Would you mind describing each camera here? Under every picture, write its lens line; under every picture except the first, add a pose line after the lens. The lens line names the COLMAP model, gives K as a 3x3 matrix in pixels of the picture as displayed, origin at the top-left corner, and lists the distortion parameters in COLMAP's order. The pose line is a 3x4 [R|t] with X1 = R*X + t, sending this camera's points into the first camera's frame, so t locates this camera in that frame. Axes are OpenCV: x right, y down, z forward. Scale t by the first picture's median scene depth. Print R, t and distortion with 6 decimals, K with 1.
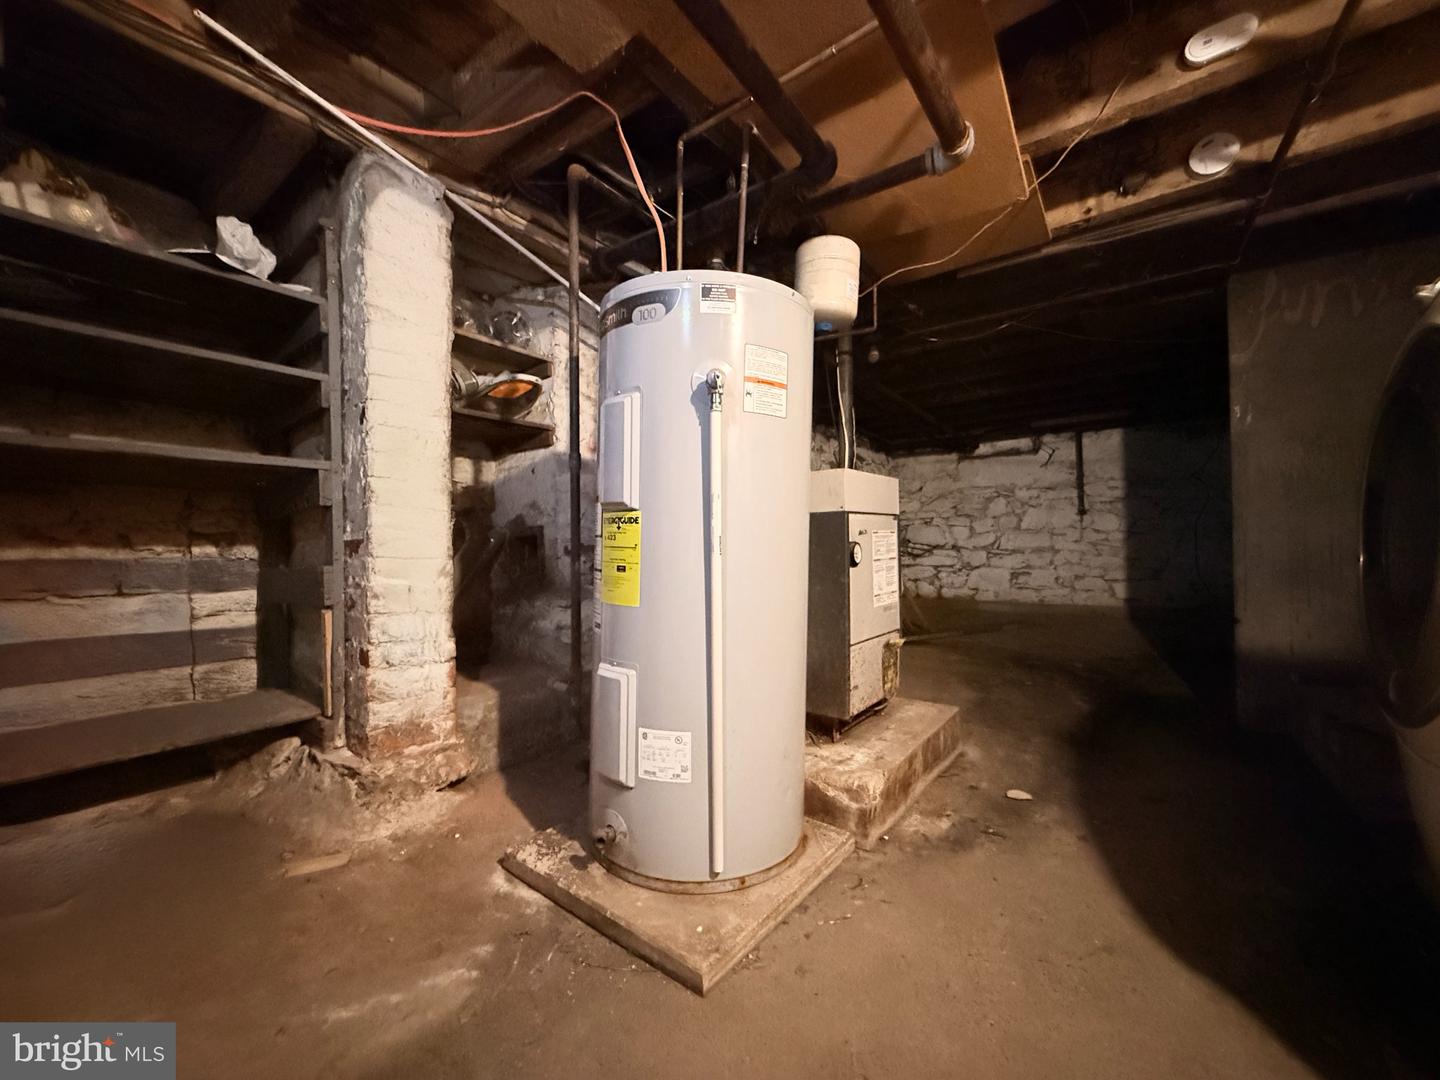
lens RADIAL K [[576.5, 0, 718.0], [0, 576.5, 540.5], [0, 0, 1]] dist [-0.001395, 0.001043]
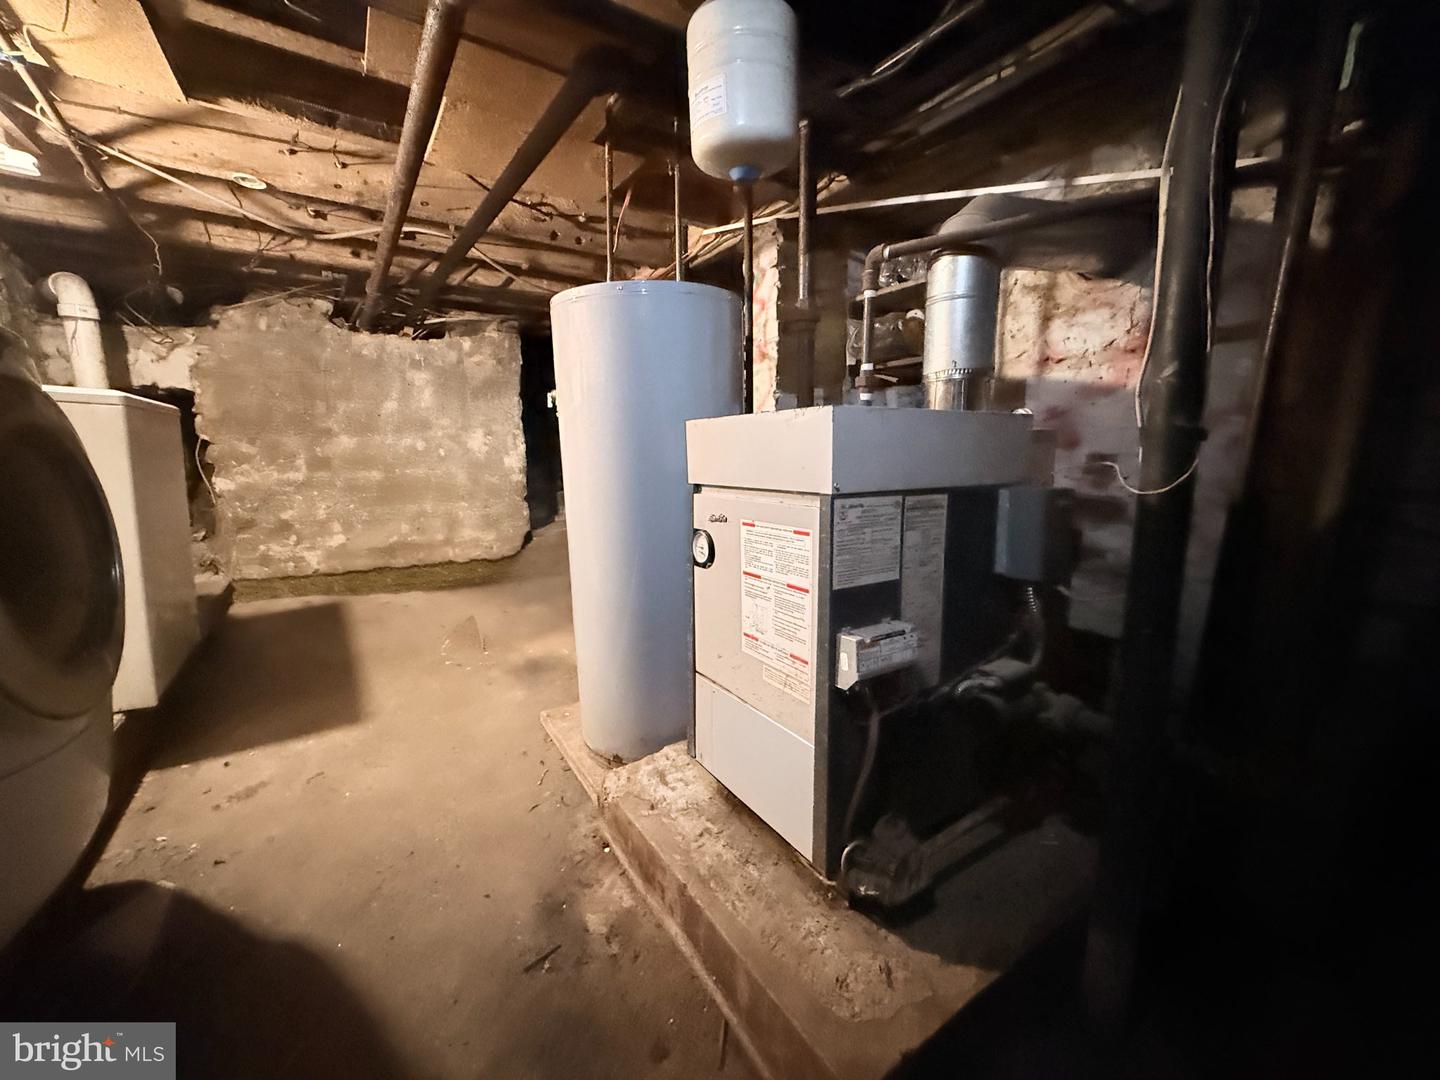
lens RADIAL K [[576.5, 0, 722.2], [0, 576.5, 545.2], [0, 0, 1]] dist [-0.001395, 0.001043]
pose [[-0.344148, 0.158593, -0.925424, 0.916923], [0.014562, 0.986414, 0.163630, -0.096539], [0.938802, 0.042837, -0.341782, 1.348355]]
